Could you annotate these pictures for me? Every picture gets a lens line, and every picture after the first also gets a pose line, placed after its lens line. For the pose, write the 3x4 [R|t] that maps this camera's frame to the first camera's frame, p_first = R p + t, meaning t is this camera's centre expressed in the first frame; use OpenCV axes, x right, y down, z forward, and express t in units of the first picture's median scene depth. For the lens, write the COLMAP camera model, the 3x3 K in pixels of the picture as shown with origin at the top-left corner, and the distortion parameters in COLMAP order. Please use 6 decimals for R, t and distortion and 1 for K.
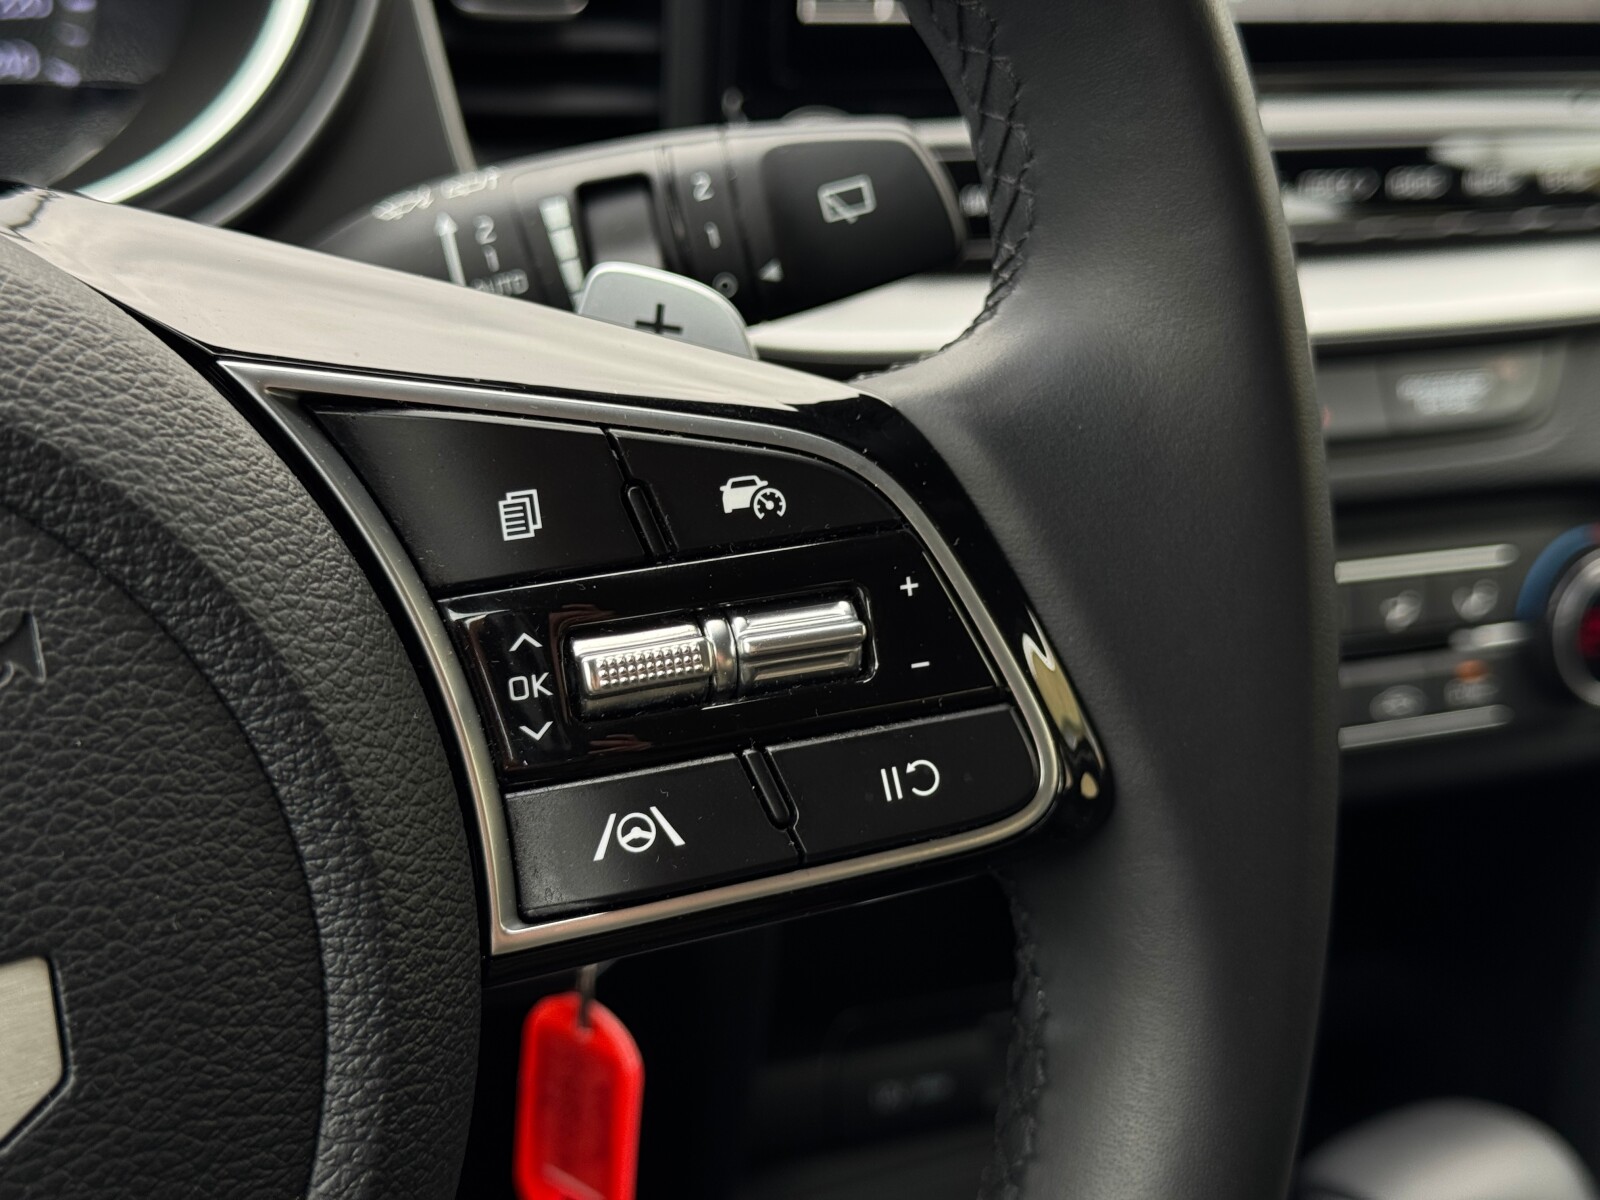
lens RADIAL K [[2289.6, 0, 800.0], [0, 2289.6, 600.0], [0, 0, 1]] dist [0.160810, -0.032039]
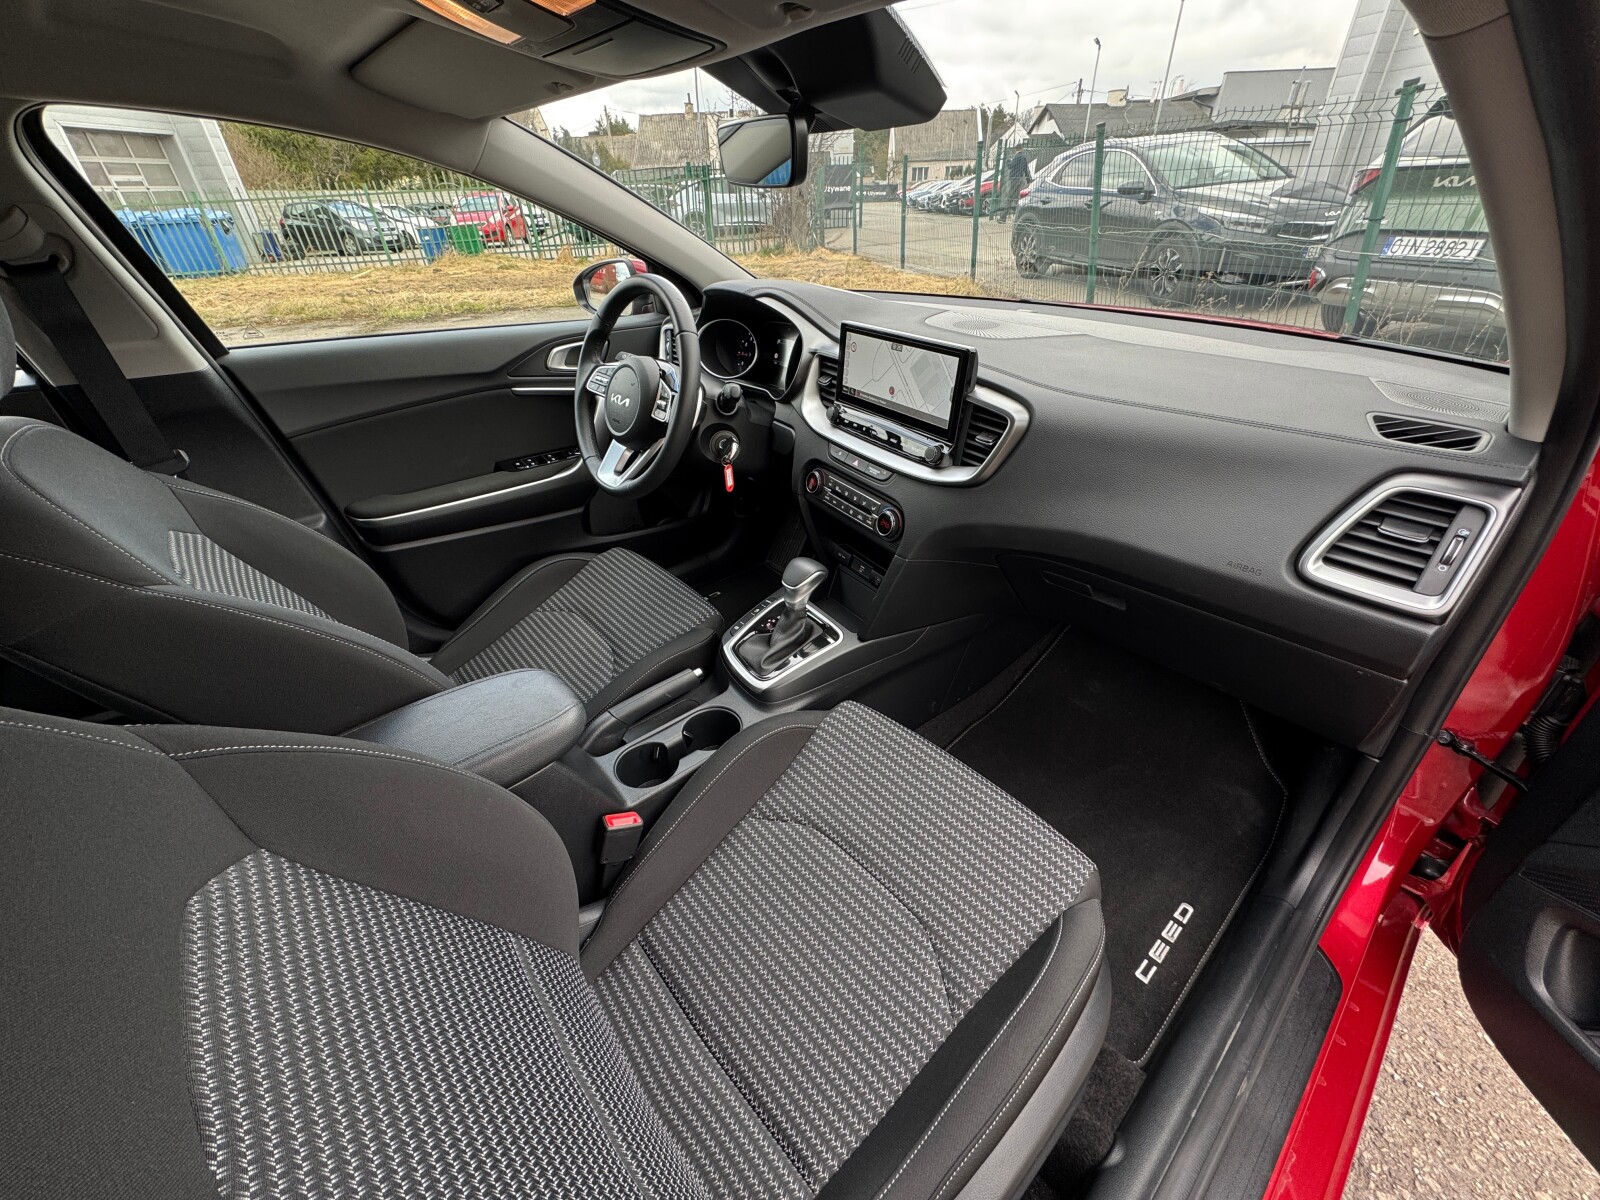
lens RADIAL K [[644.7, 0, 800.0], [0, 644.7, 600.0], [0, 0, 1]] dist [-0.003110, -0.000275]
pose [[0.137081, 0.440965, -0.886994, 3.391064], [-0.400212, 0.843763, 0.357622, -0.587864], [0.906112, 0.305963, 0.292143, 0.730251]]
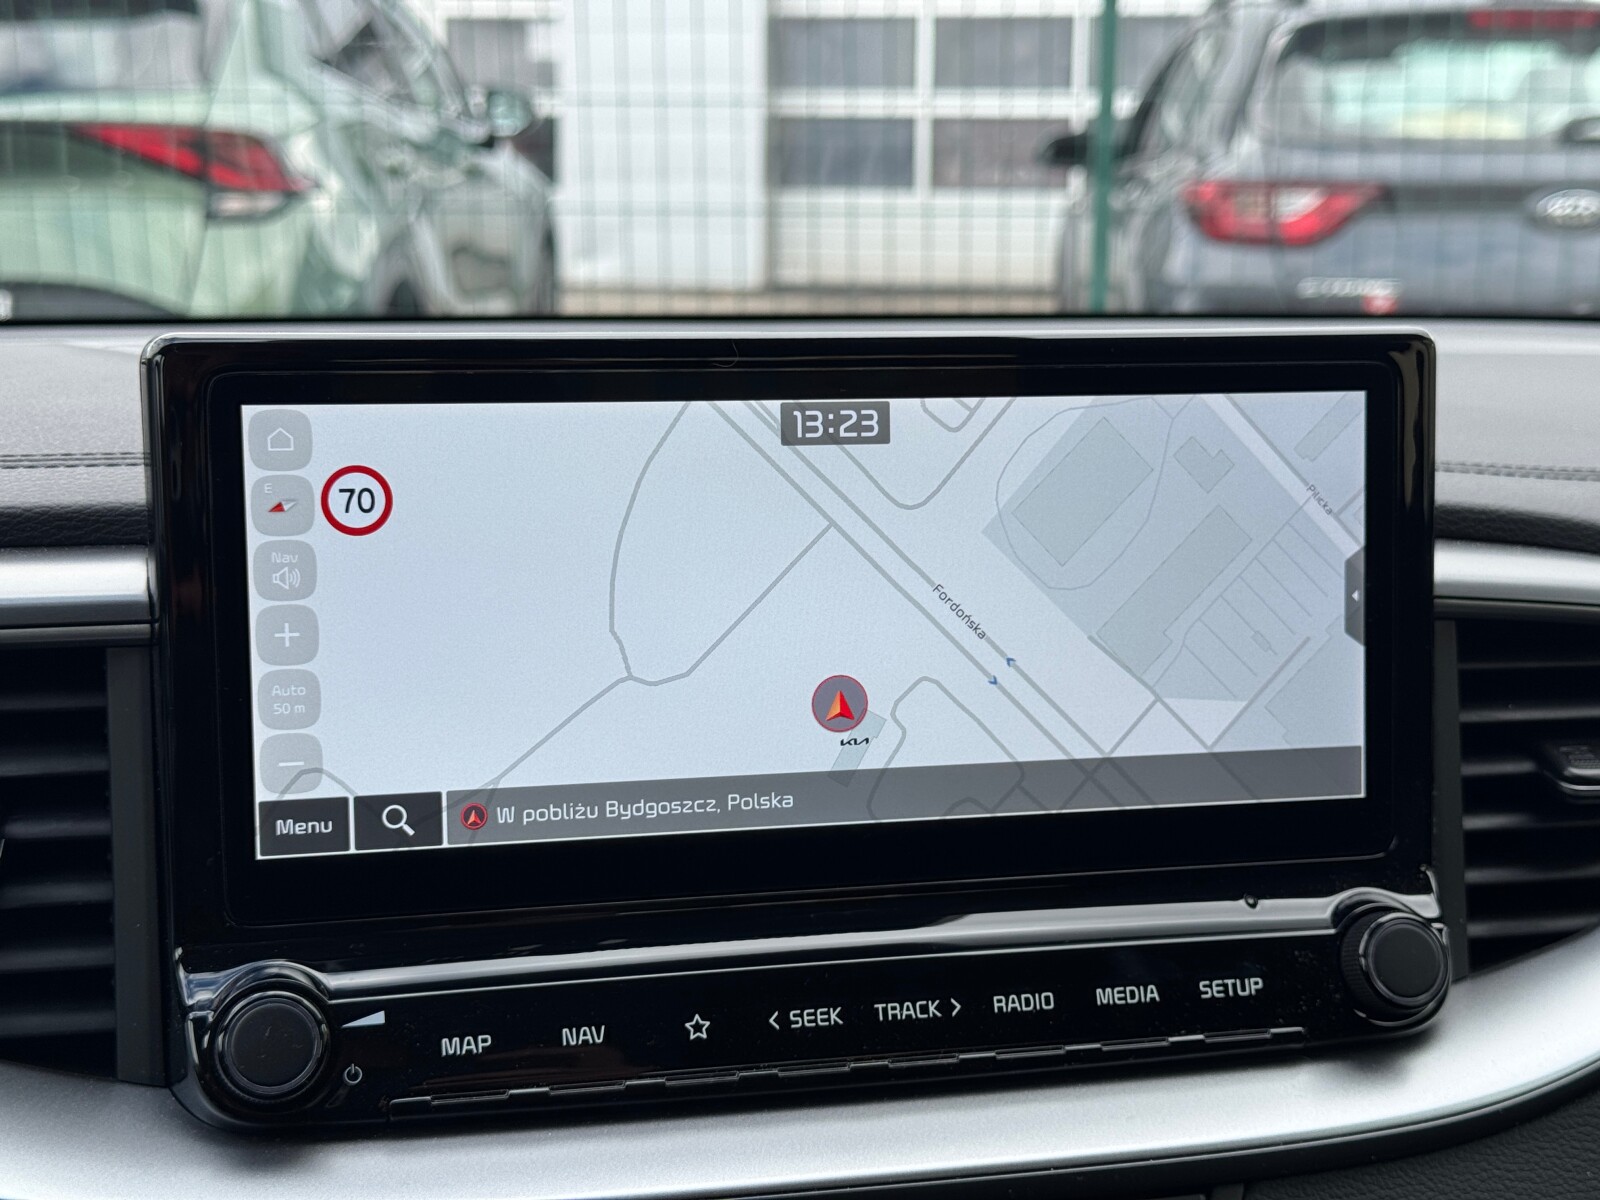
lens RADIAL K [[2289.6, 0, 800.0], [0, 2289.6, 600.0], [0, 0, 1]] dist [0.160810, -0.032039]
pose [[0.976436, -0.060497, -0.207156, 0.658742], [-0.004012, 0.954649, -0.297706, -0.112016], [0.215772, 0.291522, 0.931911, 0.216829]]
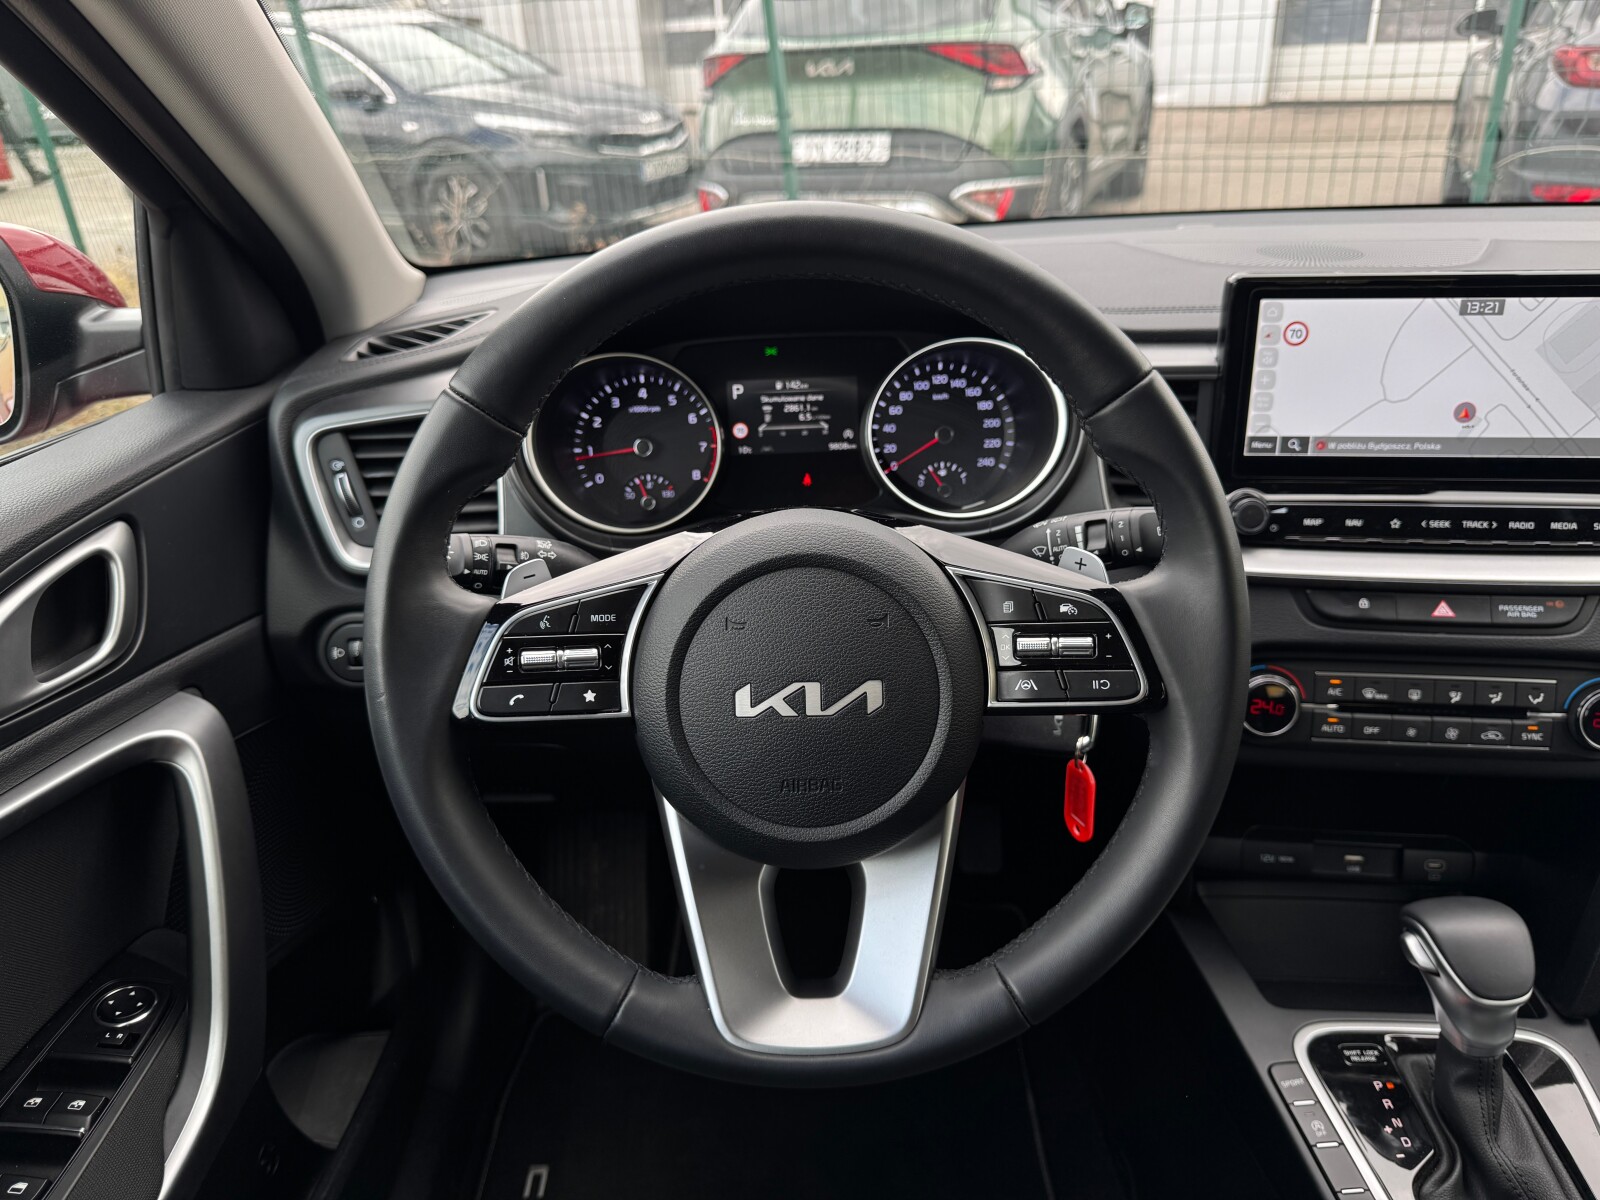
lens RADIAL K [[1158.3, 0, 804.3], [0, 1158.3, 604.9], [0, 0, 1]] dist [-0.007264, -0.004579]
pose [[0.841530, 0.103653, -0.530173, 0.498750], [-0.127075, 0.991862, -0.007787, 0.017457], [0.525052, 0.073925, 0.847854, -0.736715]]
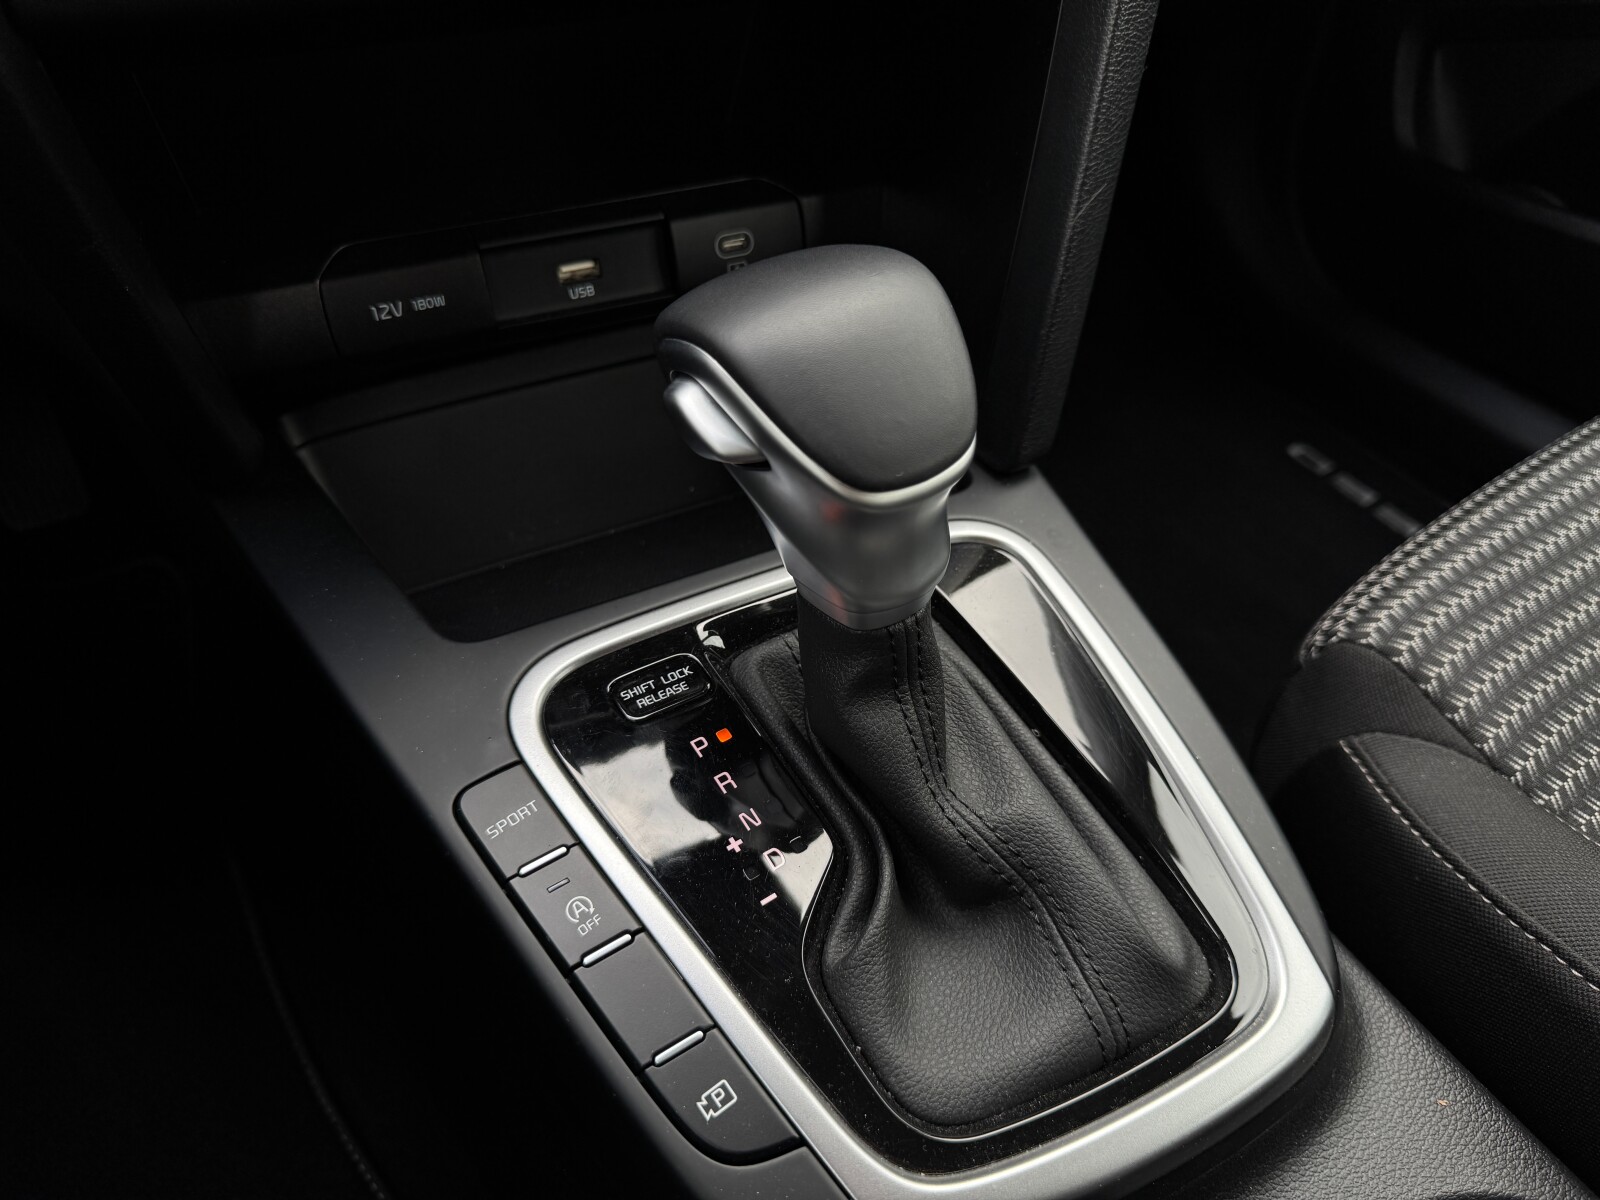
lens RADIAL K [[1158.3, 0, 804.3], [0, 1158.3, 604.9], [0, 0, 1]] dist [-0.007264, -0.004579]
pose [[0.997816, -0.054552, -0.037250, 0.477398], [0.063803, 0.941966, 0.329589, 0.340863], [0.017109, -0.331245, 0.943390, 0.866224]]
